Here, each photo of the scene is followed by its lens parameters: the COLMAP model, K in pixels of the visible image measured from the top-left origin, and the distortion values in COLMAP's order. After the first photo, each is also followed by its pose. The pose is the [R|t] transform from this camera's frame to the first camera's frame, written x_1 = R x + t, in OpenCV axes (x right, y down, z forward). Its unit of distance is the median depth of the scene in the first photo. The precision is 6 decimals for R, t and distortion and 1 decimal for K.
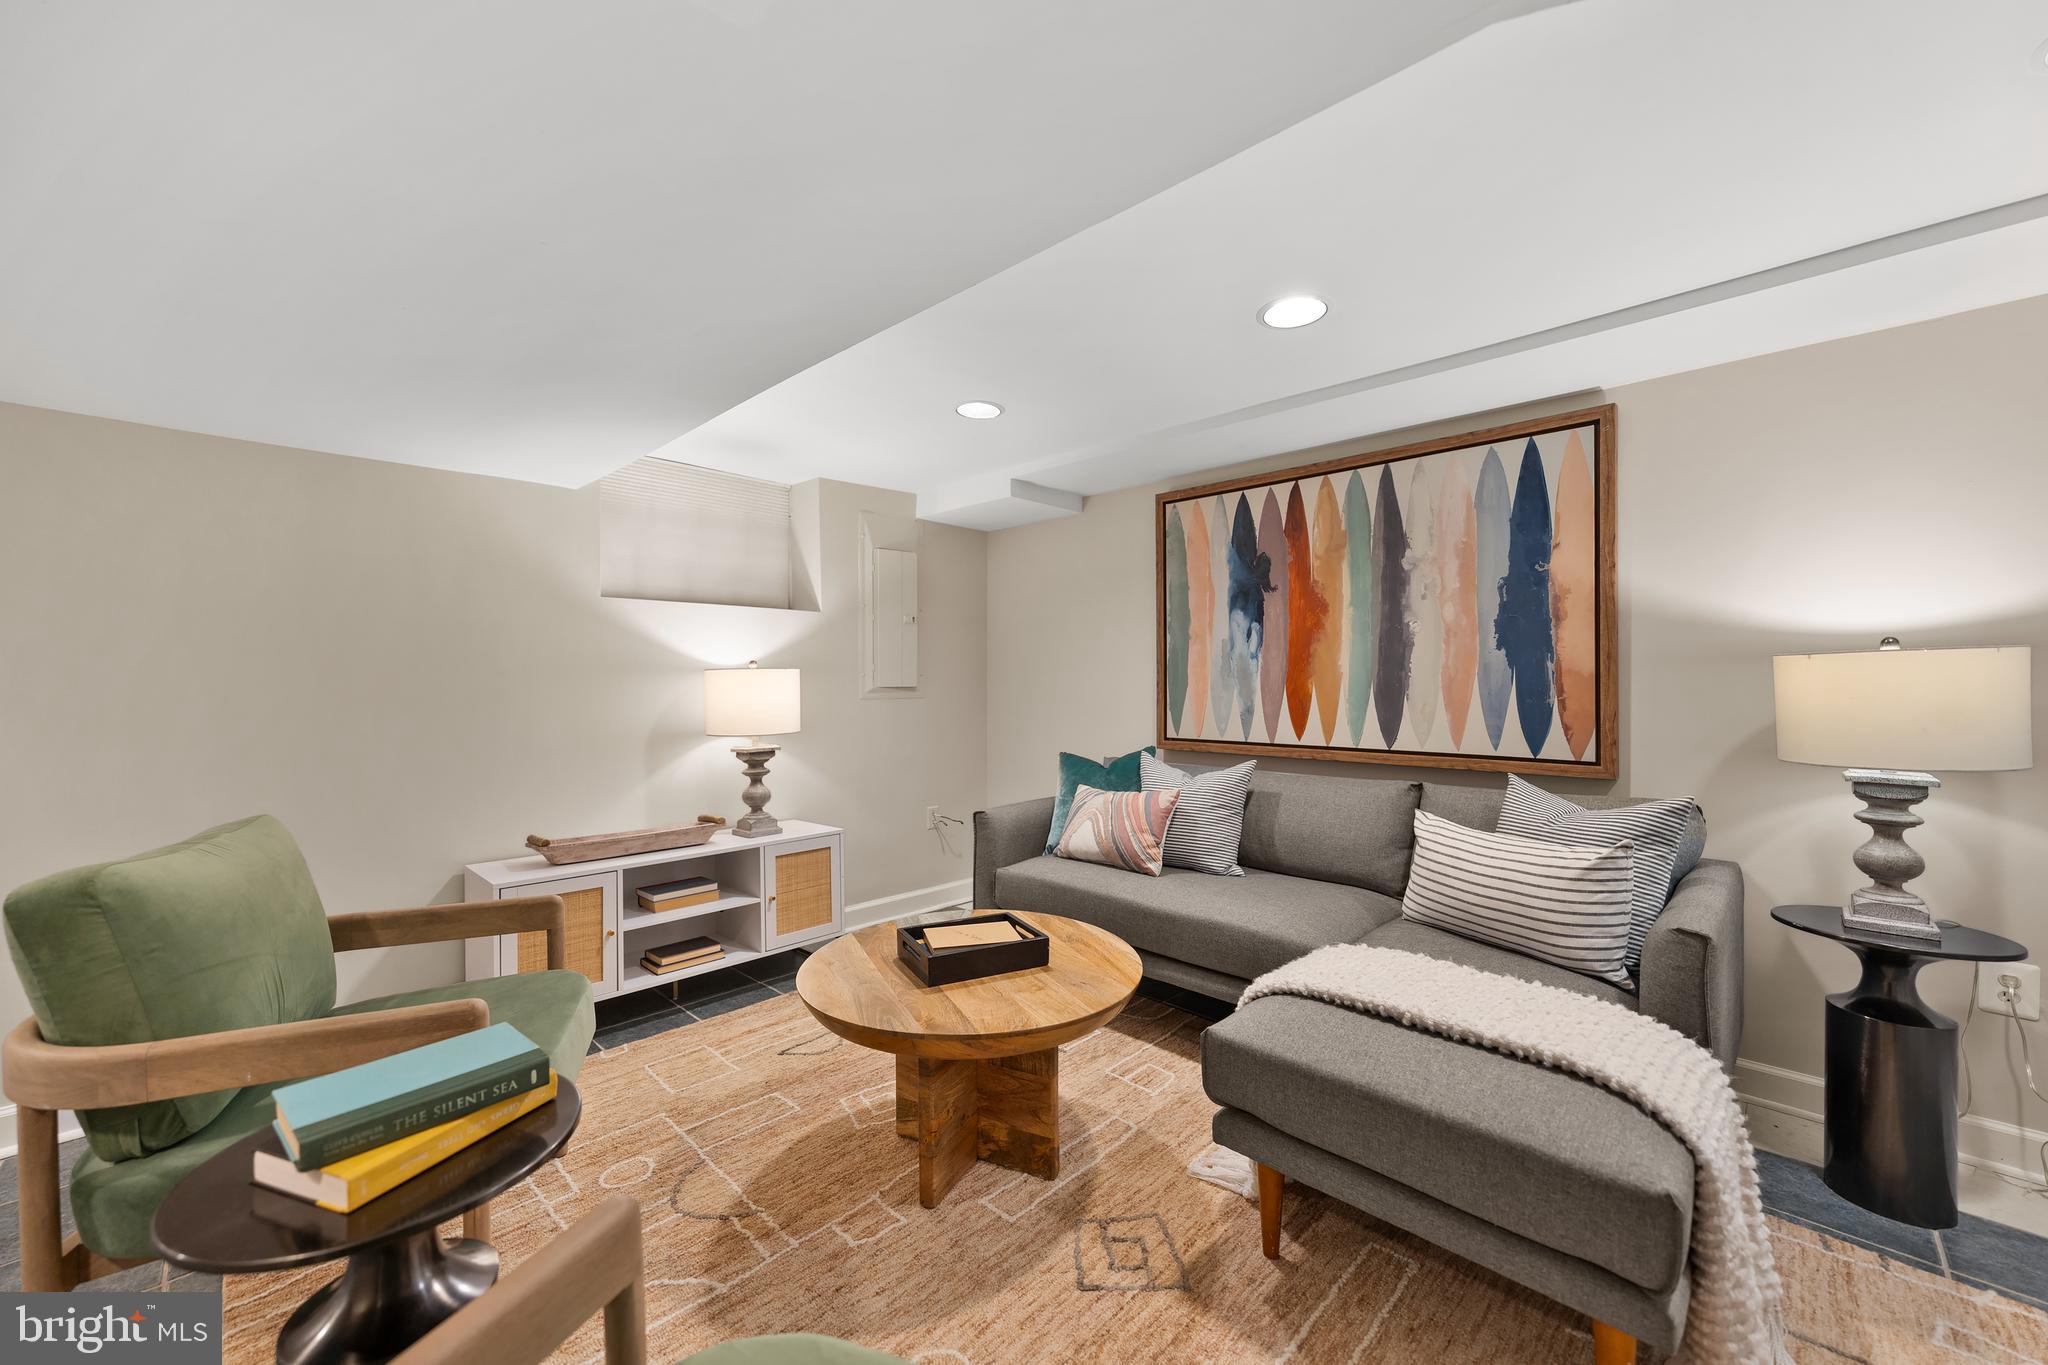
lens RADIAL K [[794.4, 0, 1027.4], [0, 794.4, 679.9], [0, 0, 1]] dist [-0.003916, -0.000230]
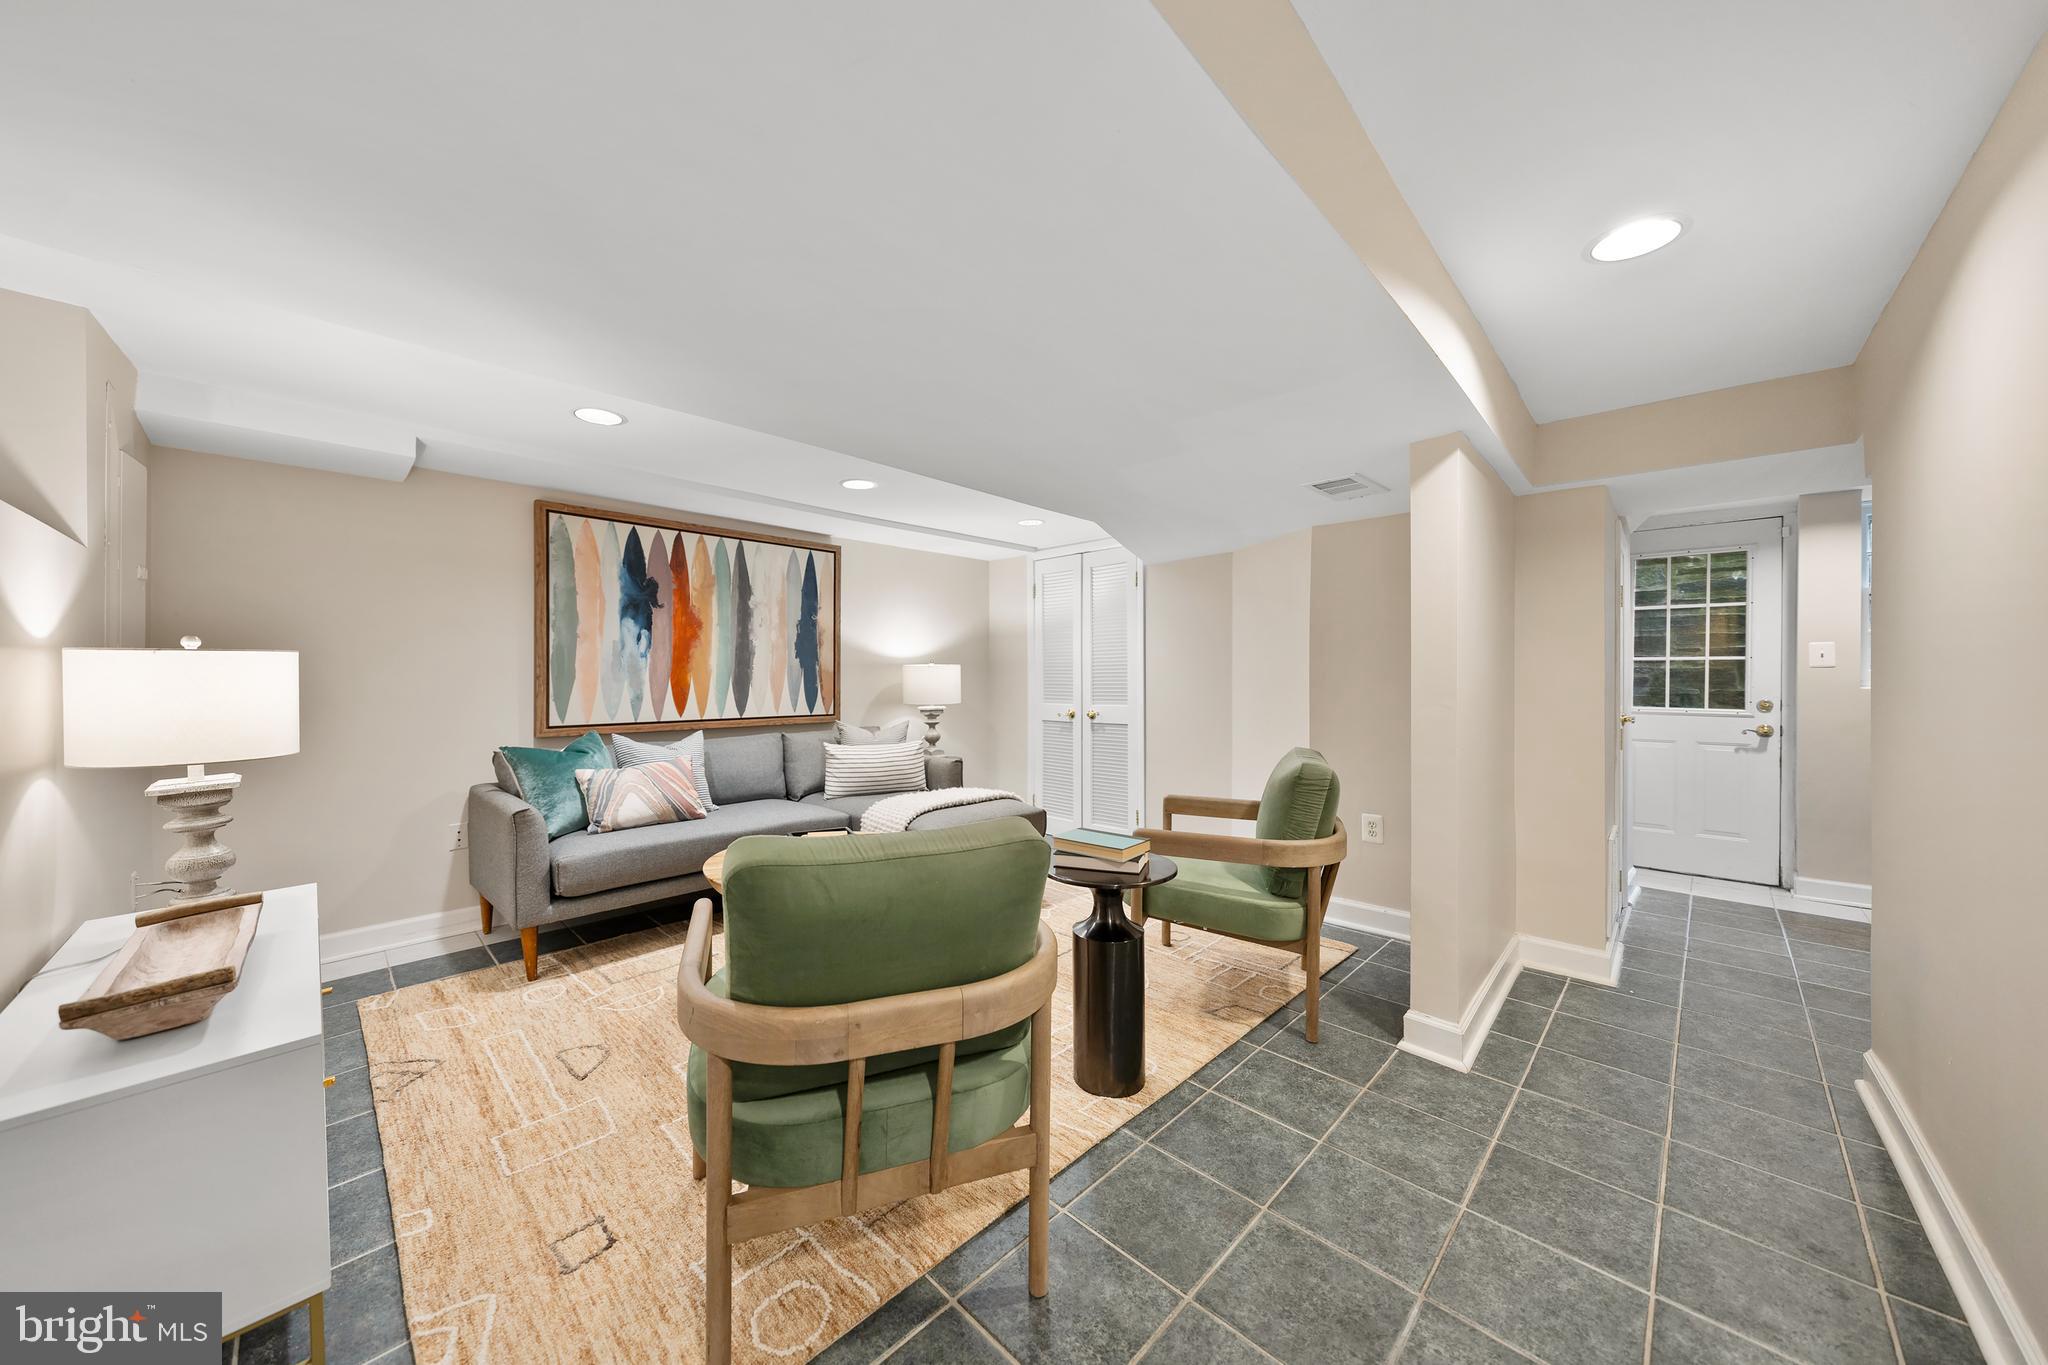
lens RADIAL K [[706.5, 0, 1020.4], [0, 706.5, 684.7], [0, 0, 1]] dist [0.000620, -0.000020]
pose [[0.001217, -0.010829, 0.999941, -0.921131], [-0.004529, 0.999931, 0.010835, 0.002790], [-0.999989, -0.004542, 0.001168, 0.402759]]
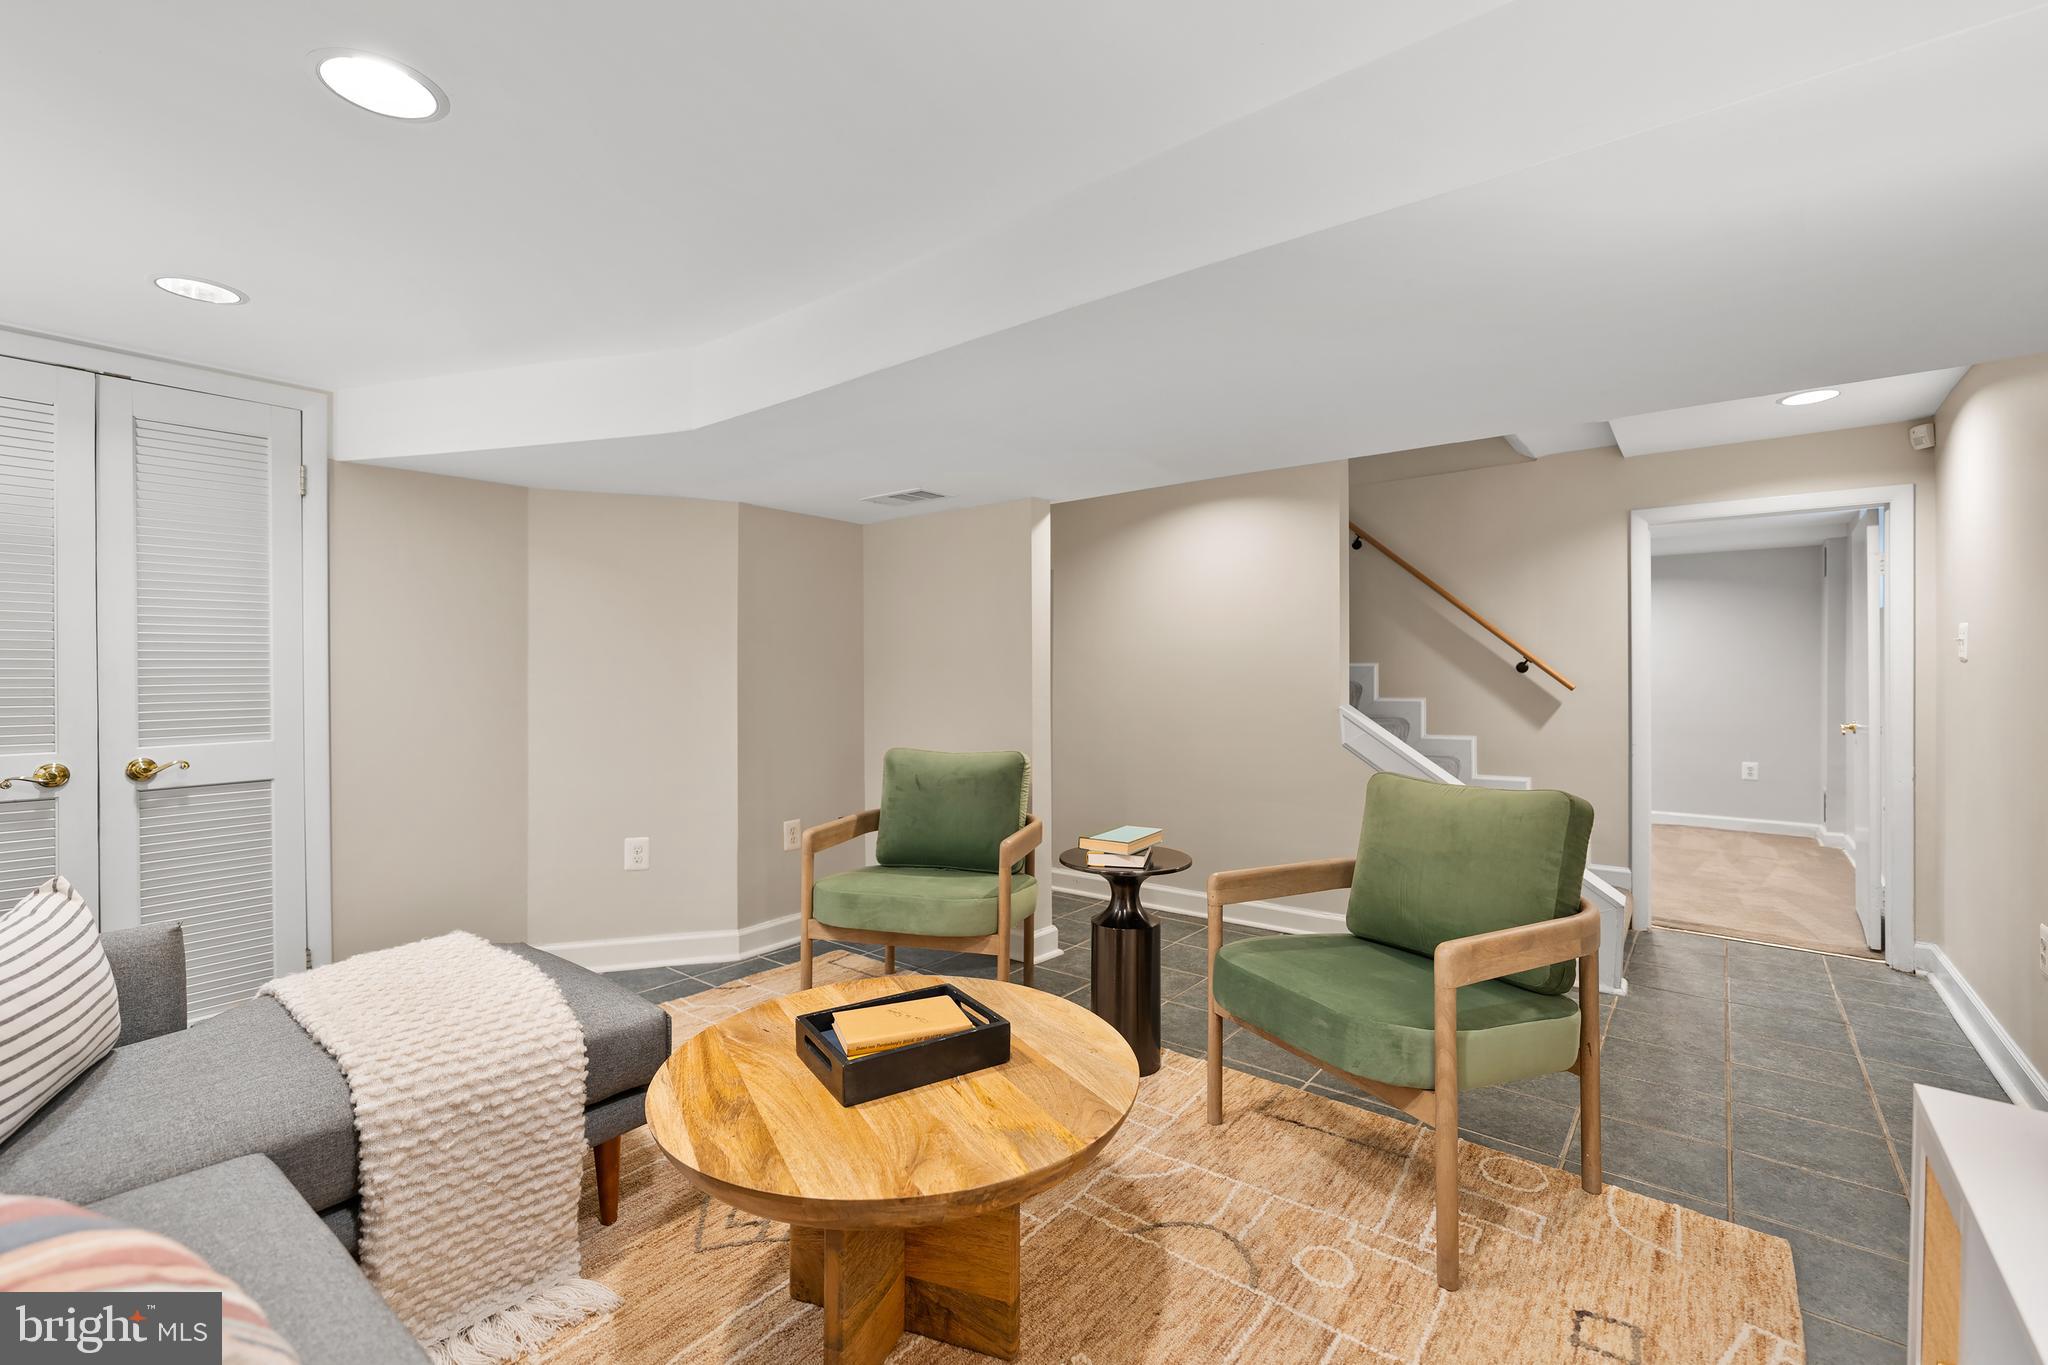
lens RADIAL K [[872.6, 0, 1032.4], [0, 872.6, 675.7], [0, 0, 1]] dist [0.003649, -0.000059]
pose [[-0.993814, 0.007755, -0.110782, -0.066263], [0.007523, 0.999969, 0.002509, 0.002386], [0.110798, 0.001660, -0.993842, 1.161076]]
